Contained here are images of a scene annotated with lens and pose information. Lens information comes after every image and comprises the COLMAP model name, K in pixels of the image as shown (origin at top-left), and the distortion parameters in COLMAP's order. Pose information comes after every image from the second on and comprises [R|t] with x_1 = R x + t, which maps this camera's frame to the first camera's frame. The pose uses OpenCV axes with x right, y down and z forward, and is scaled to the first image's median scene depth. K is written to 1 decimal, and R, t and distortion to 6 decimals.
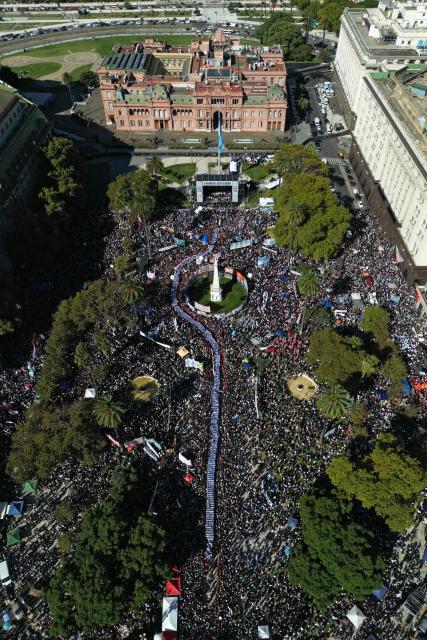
lens RADIAL K [[440.3, 0, 213.5], [0, 440.3, 320.0], [0, 0, 1]] dist [0.003844, -0.000775]
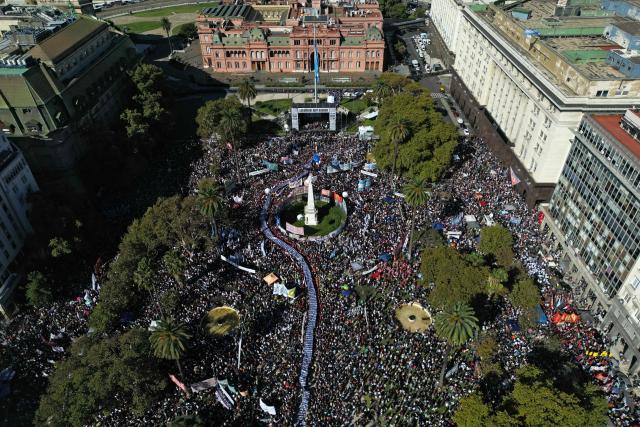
lens RADIAL K [[440.3, 0, 315.2], [0, 440.3, 213.0], [0, 0, 1]] dist [0.003844, -0.000775]
pose [[0.999986, -0.004974, -0.002008, 0.014430], [0.004564, 0.985678, -0.168575, 0.073145], [0.002817, 0.168563, 0.985687, 0.117177]]
